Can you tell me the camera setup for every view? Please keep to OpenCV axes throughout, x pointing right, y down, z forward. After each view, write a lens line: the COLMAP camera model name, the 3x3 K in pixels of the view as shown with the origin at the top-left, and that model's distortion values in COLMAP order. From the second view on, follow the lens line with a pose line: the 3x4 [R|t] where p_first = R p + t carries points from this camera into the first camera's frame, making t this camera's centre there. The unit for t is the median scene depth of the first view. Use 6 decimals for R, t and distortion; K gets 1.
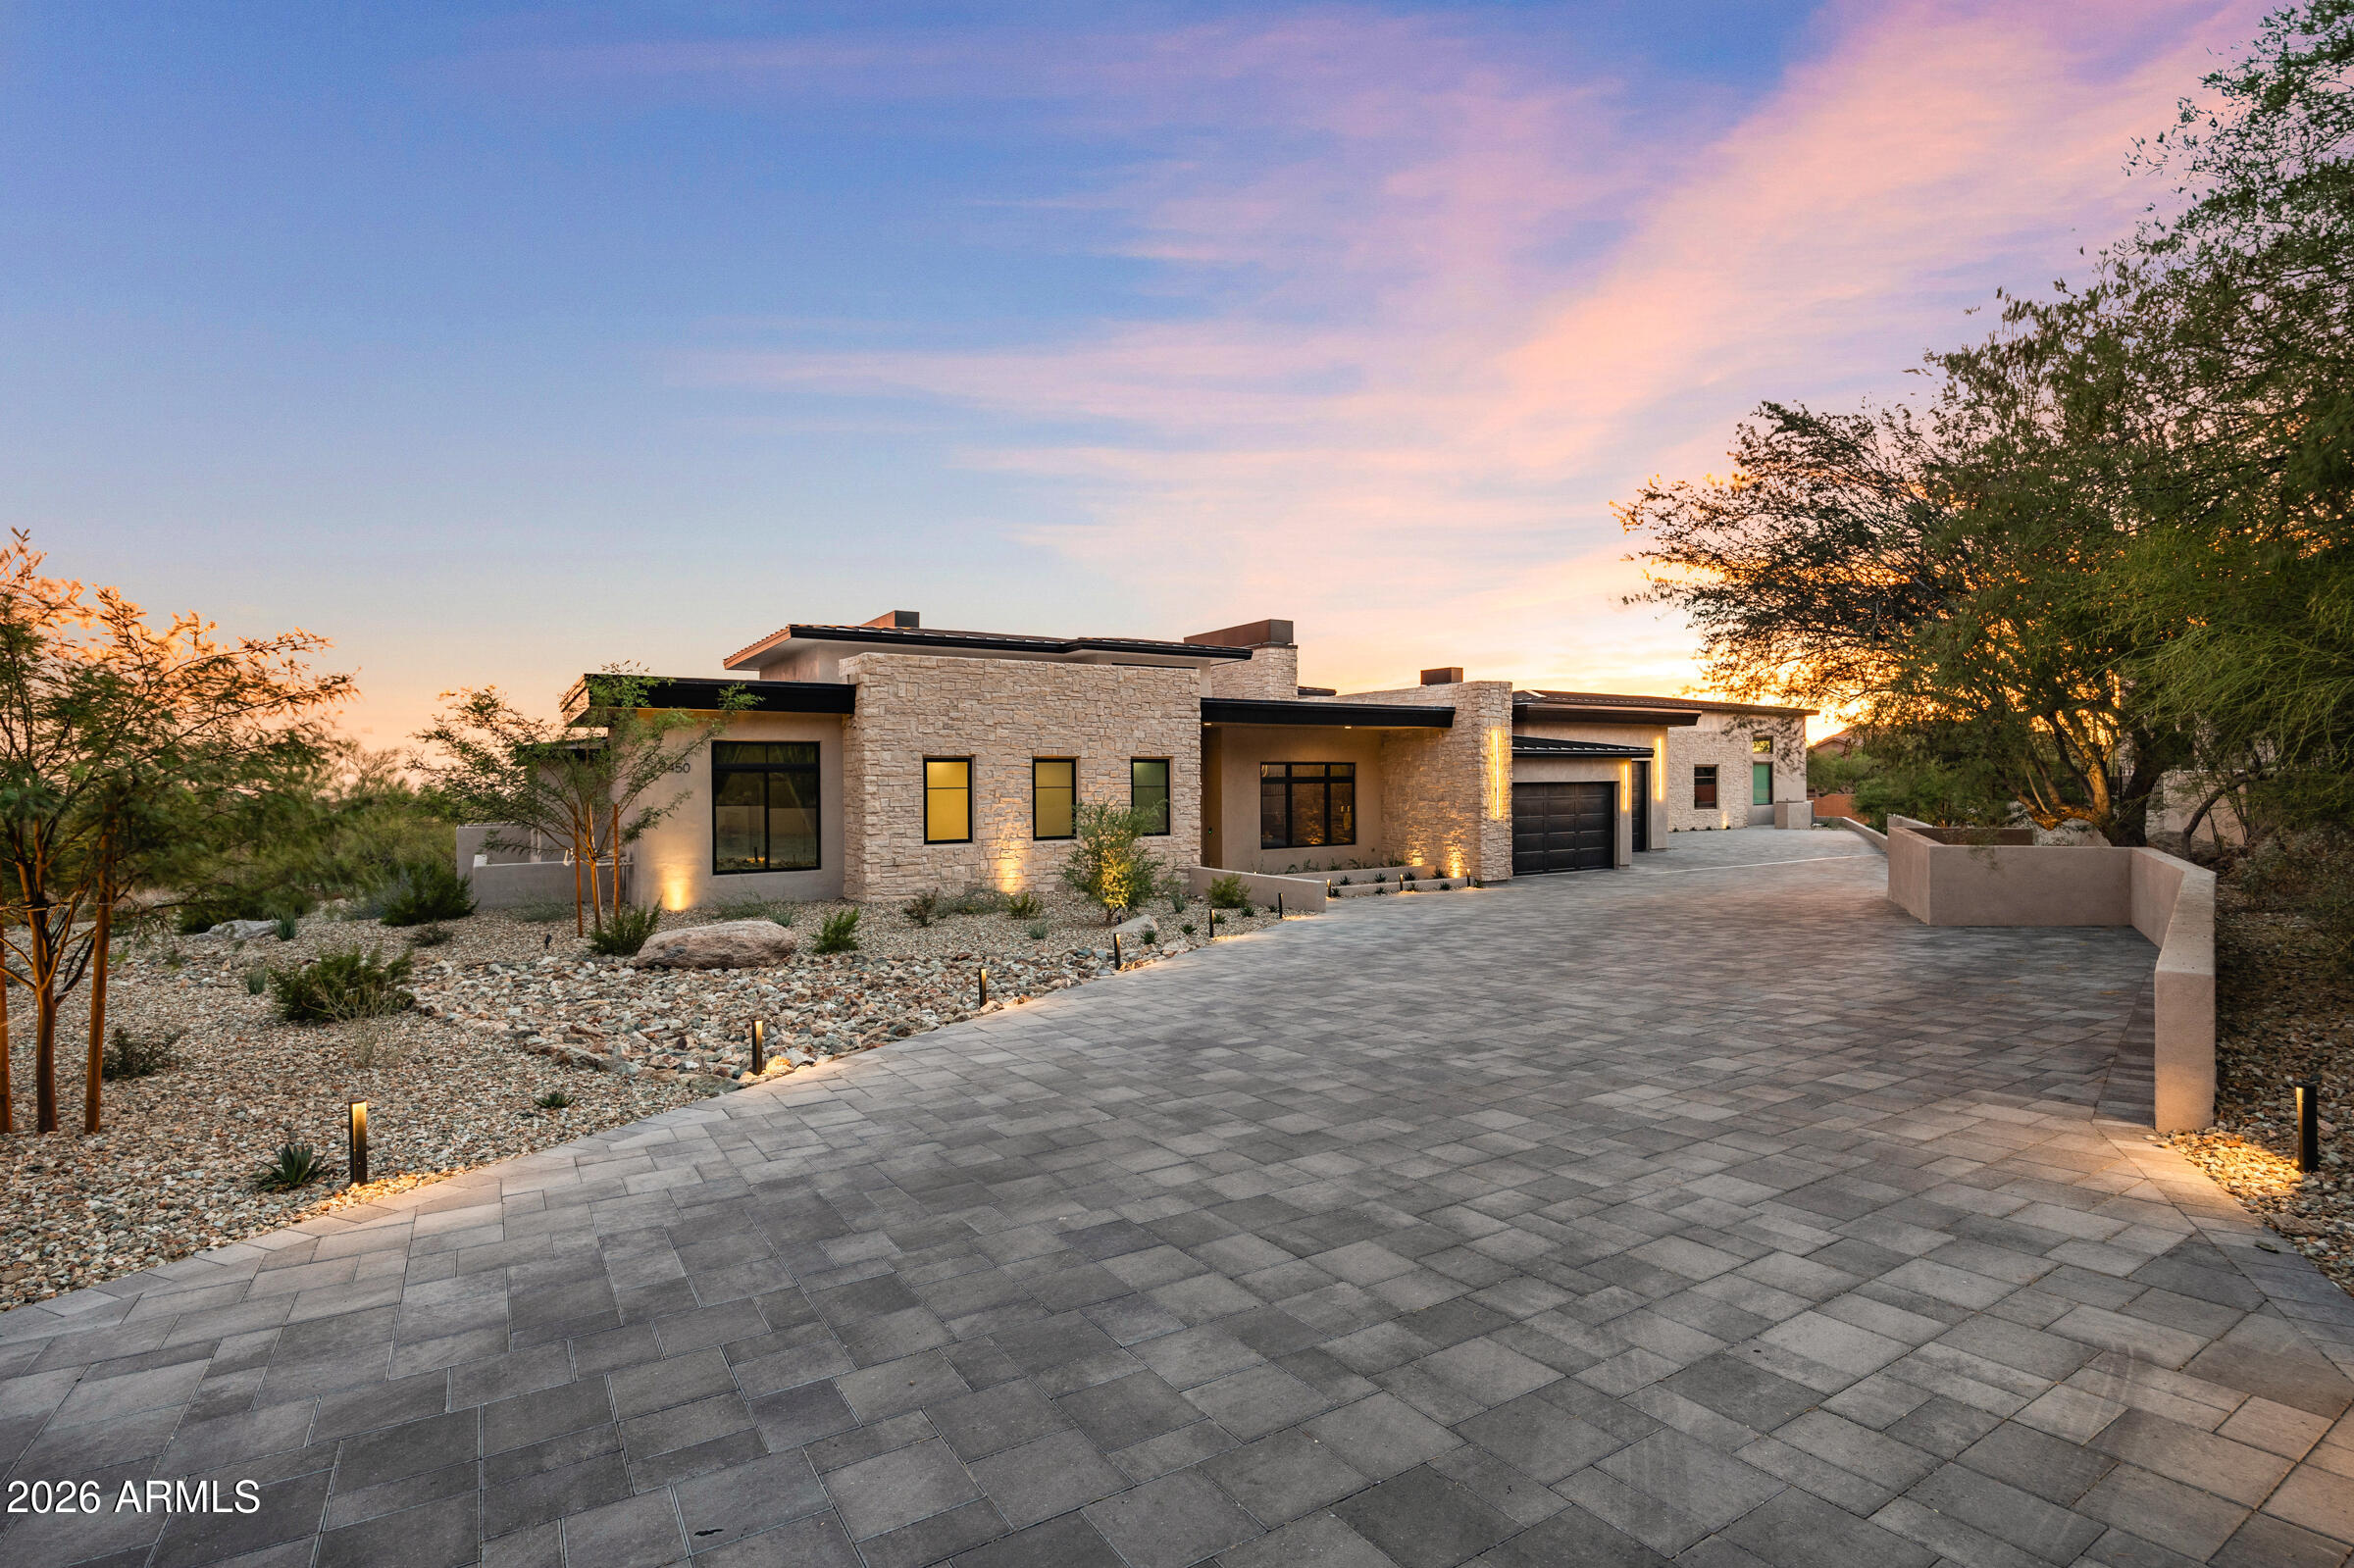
lens RADIAL K [[1096.9, 0, 1176.6], [0, 1096.9, 782.4], [0, 0, 1]] dist [-0.015938, 0.000503]
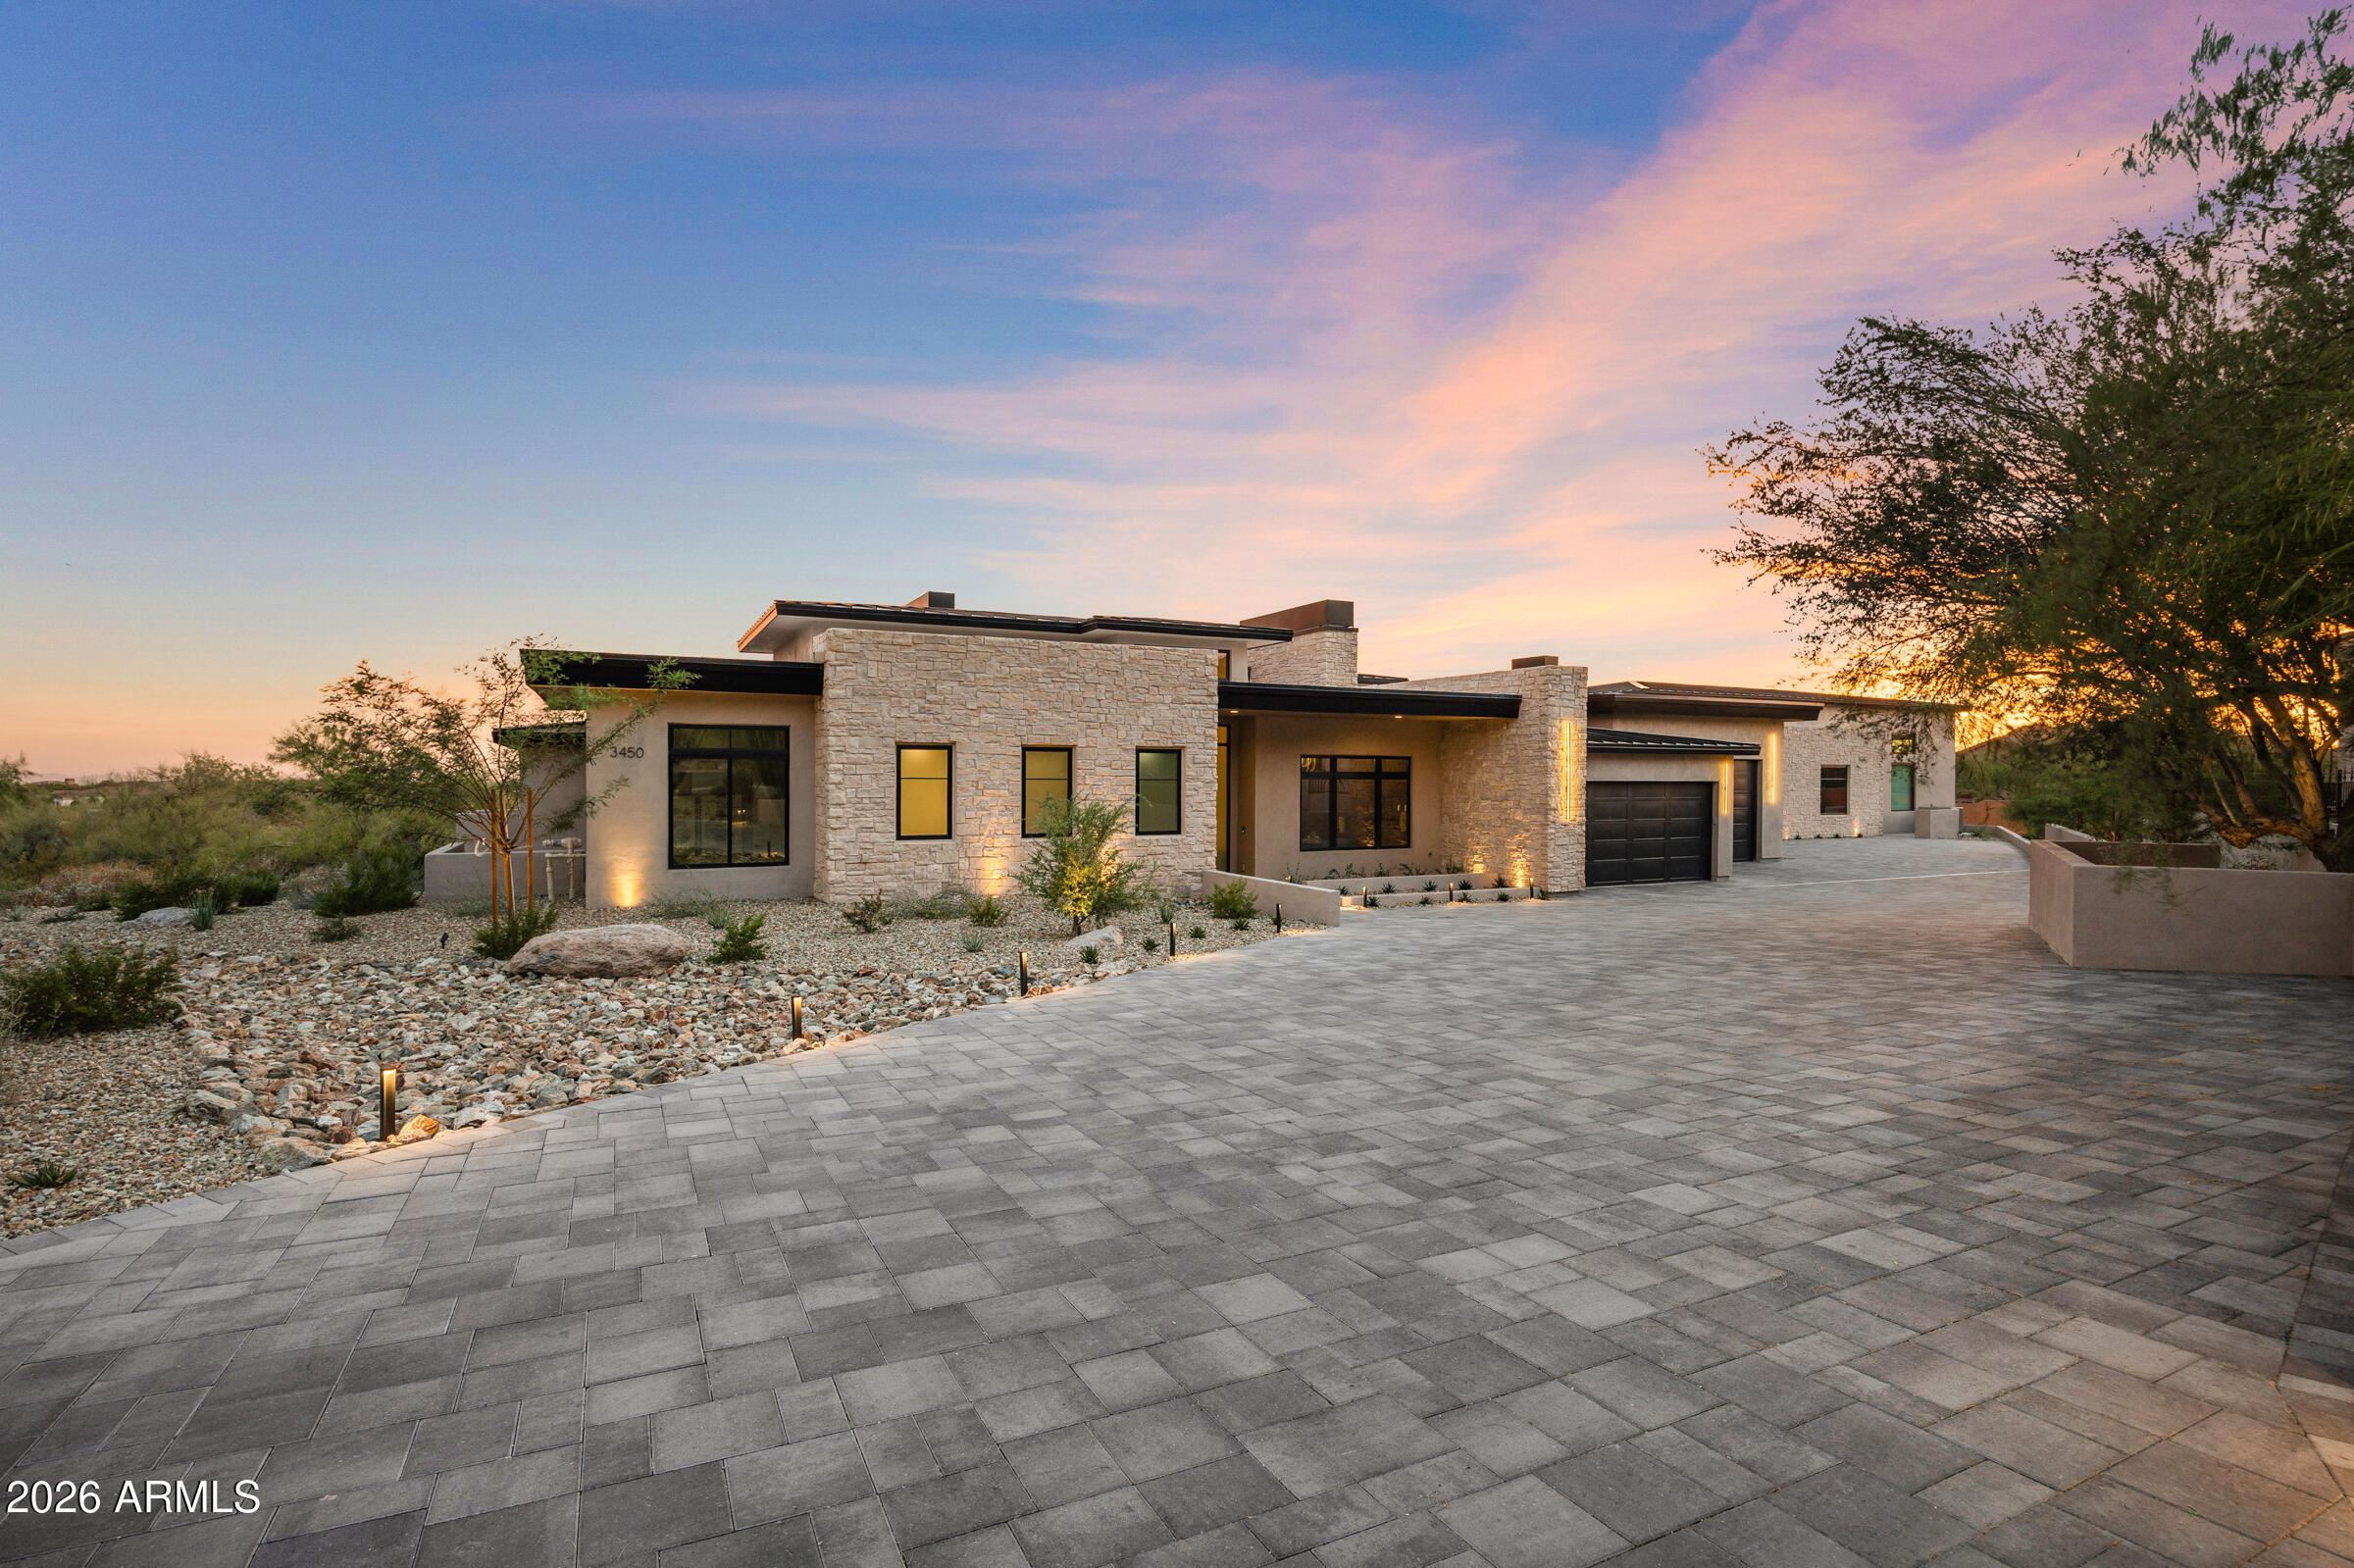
lens RADIAL K [[1116.3, 0, 1176.3], [0, 1116.3, 787.7], [0, 0, 1]] dist [-0.013594, 0.000111]
pose [[0.995268, 0.013227, -0.096260, 0.086898], [-0.012418, 0.999882, 0.009000, 0.002085], [0.096368, -0.007762, 0.995316, 0.101304]]
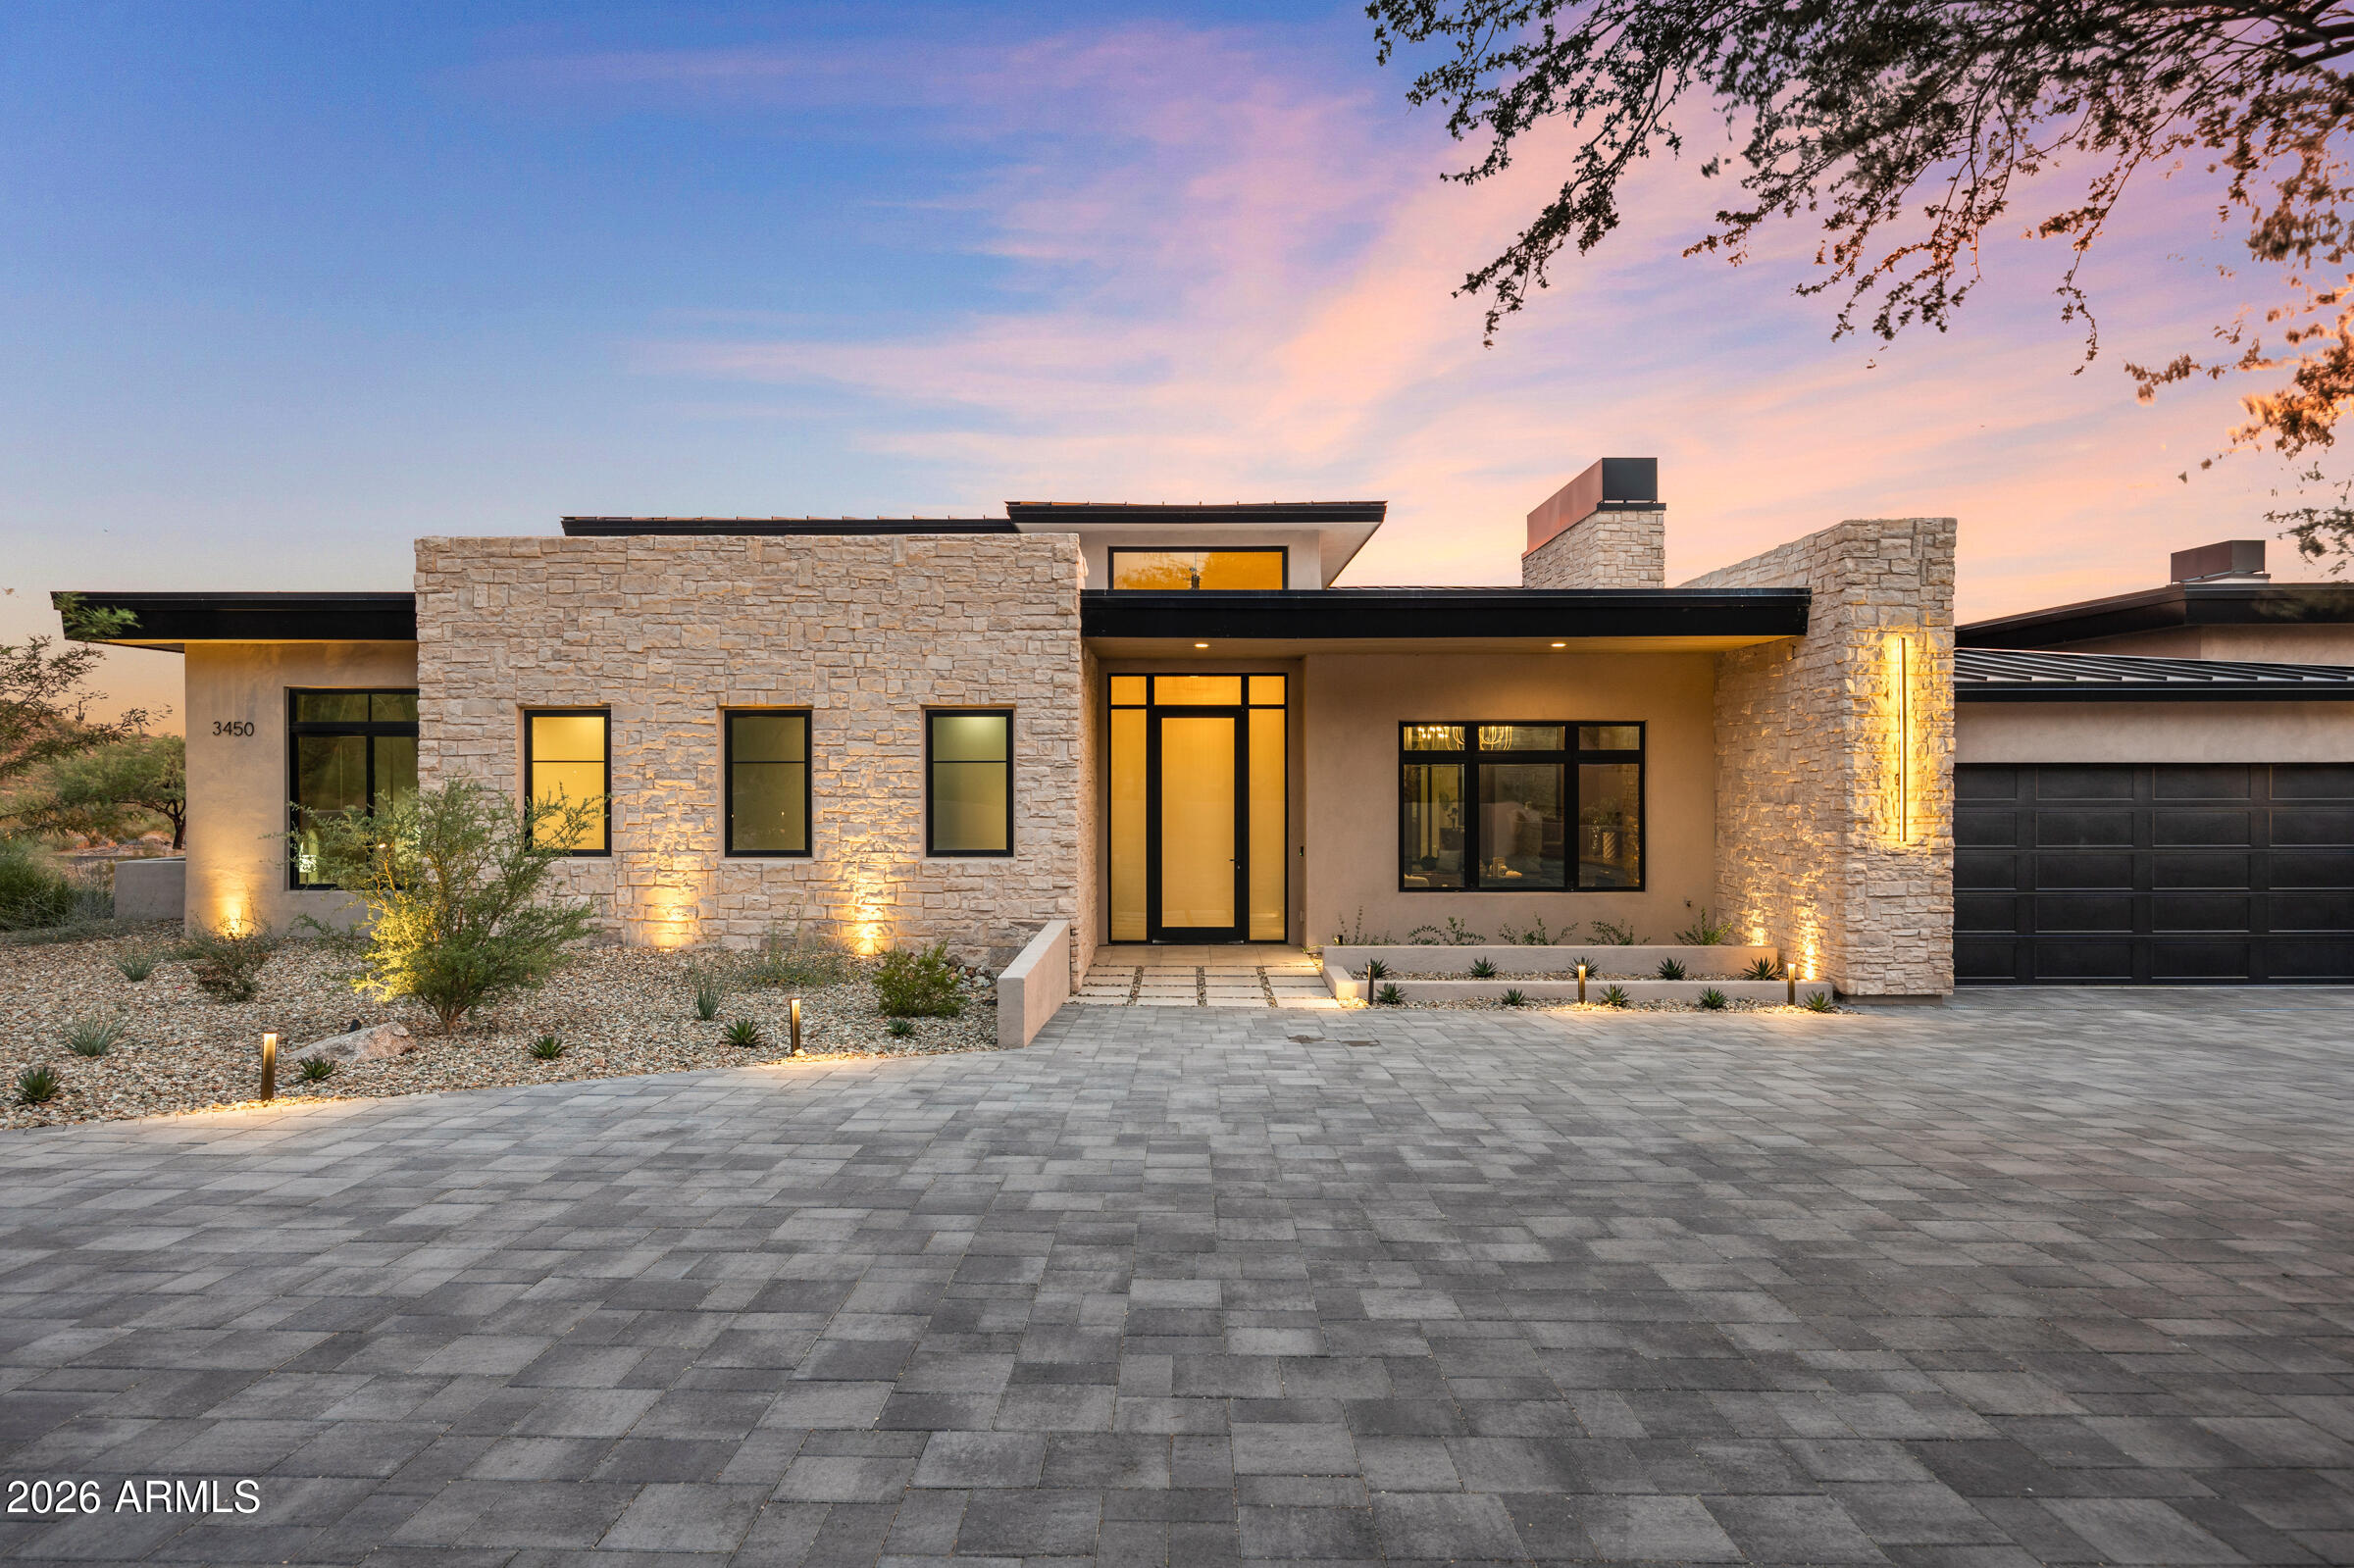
lens RADIAL K [[1386.4, 0, 1177.0], [0, 1386.4, 784.0], [0, 0, 1]] dist [-0.004489, -0.001600]
pose [[0.845192, 0.010073, -0.534368, 0.458346], [-0.007307, 0.999947, 0.007291, 0.009381], [0.534413, -0.002257, 0.845220, 0.545230]]
